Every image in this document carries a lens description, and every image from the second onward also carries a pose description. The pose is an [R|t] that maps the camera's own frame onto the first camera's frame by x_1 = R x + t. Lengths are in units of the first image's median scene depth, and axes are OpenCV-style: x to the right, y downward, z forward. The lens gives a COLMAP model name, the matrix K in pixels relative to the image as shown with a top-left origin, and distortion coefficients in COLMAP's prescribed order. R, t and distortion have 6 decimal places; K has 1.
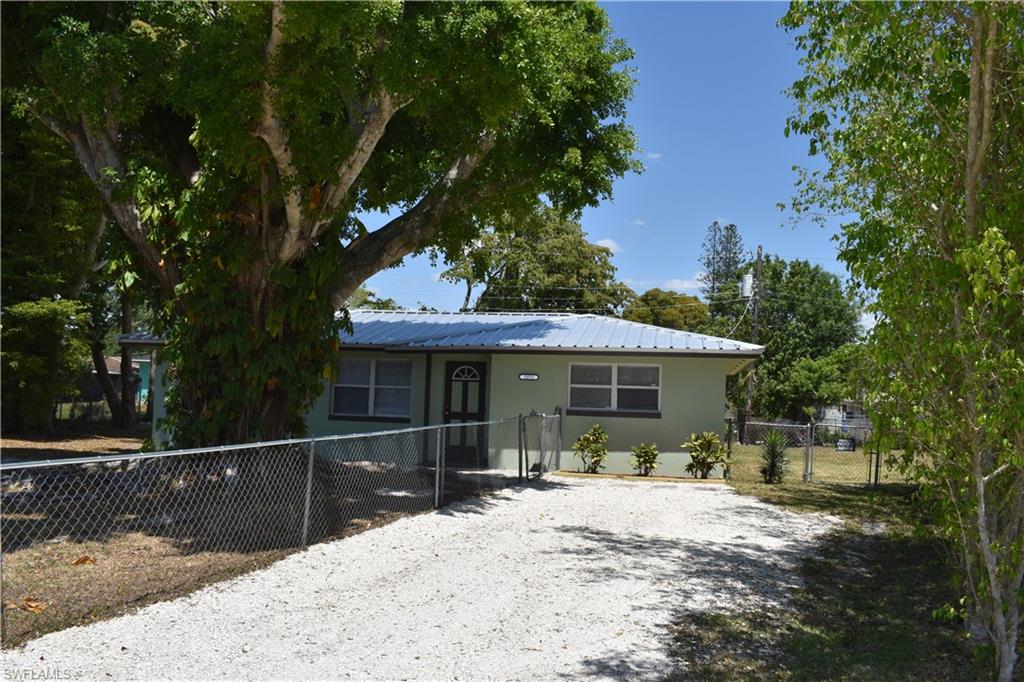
lens RADIAL K [[892.9, 0, 513.0], [0, 892.9, 341.5], [0, 0, 1]] dist [-0.084783, -0.002644]
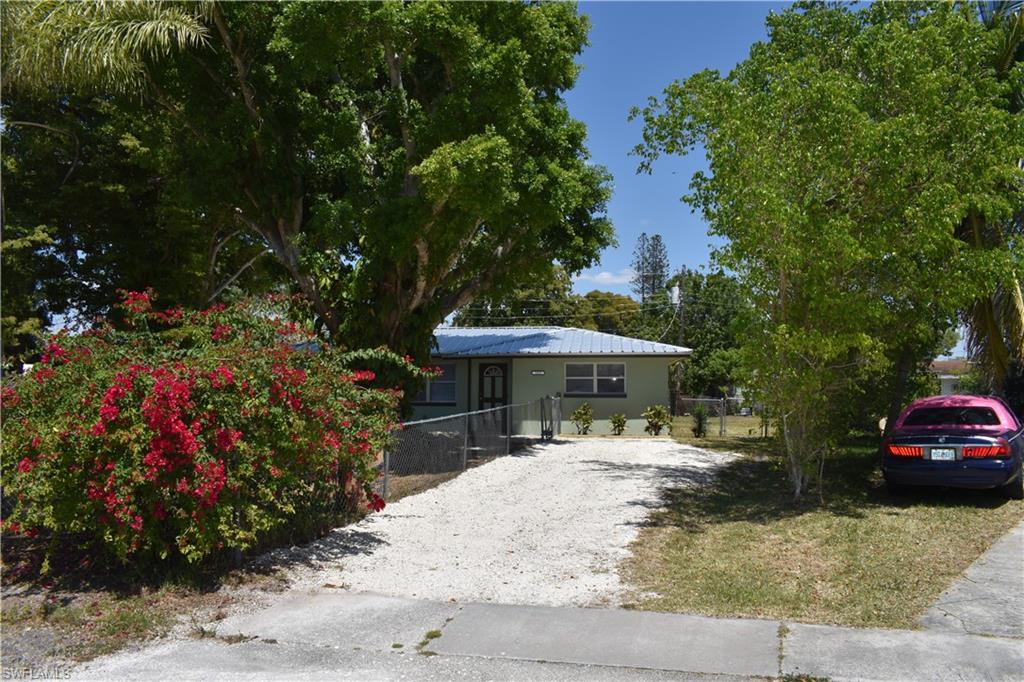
lens RADIAL K [[802.4, 0, 512.4], [0, 802.4, 343.2], [0, 0, 1]] dist [-0.100496, 0.021968]
pose [[0.997638, -0.026391, 0.063423, -0.113277], [0.025609, 0.999586, 0.013110, -0.029757], [-0.063743, -0.011455, 0.997901, -0.354405]]
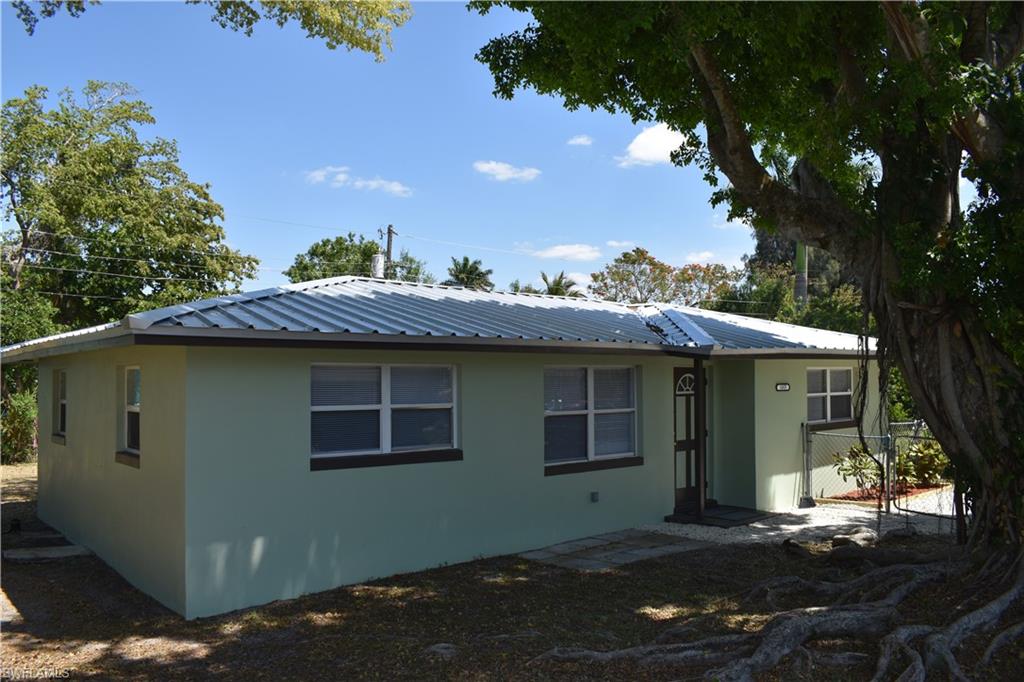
lens RADIAL K [[802.4, 0, 510.3], [0, 802.4, 343.8], [0, 0, 1]] dist [-0.100496, 0.021968]
pose [[0.608425, -0.001902, 0.793609, -0.698065], [-0.022570, 0.999551, 0.019699, -0.006541], [-0.793291, -0.029897, 0.608109, 0.789652]]
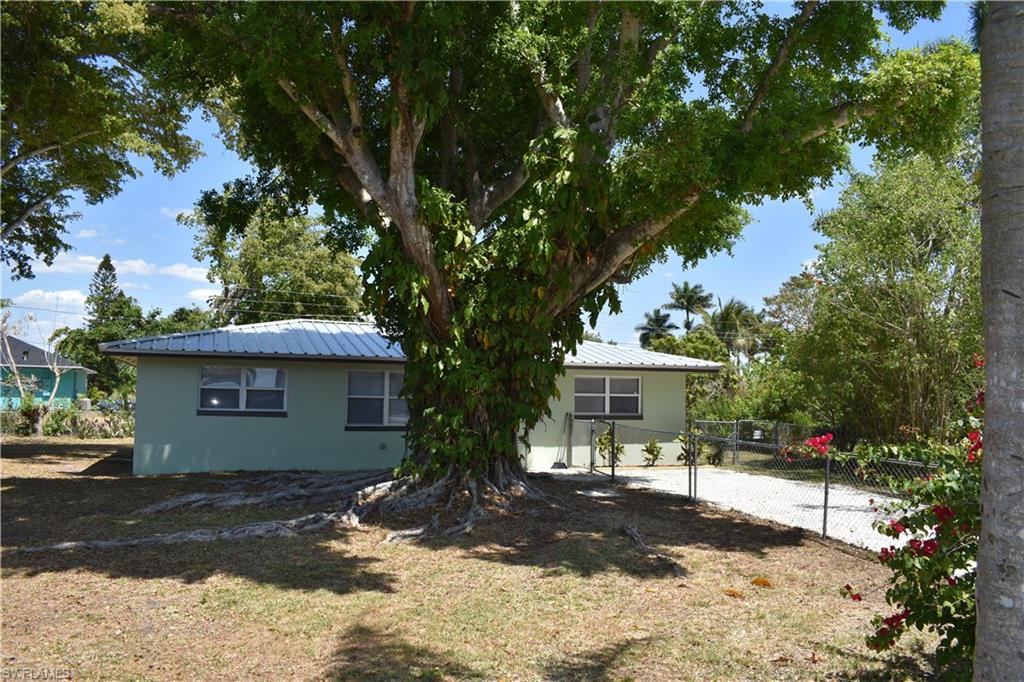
lens RADIAL K [[826.9, 0, 520.0], [0, 826.9, 342.0], [0, 0, 1]] dist [-0.082461, 0.008726]
pose [[0.841259, 0.018709, 0.540308, -0.613593], [-0.019194, 0.999805, -0.004735, -0.014692], [-0.540291, -0.006387, 0.841454, 0.108176]]
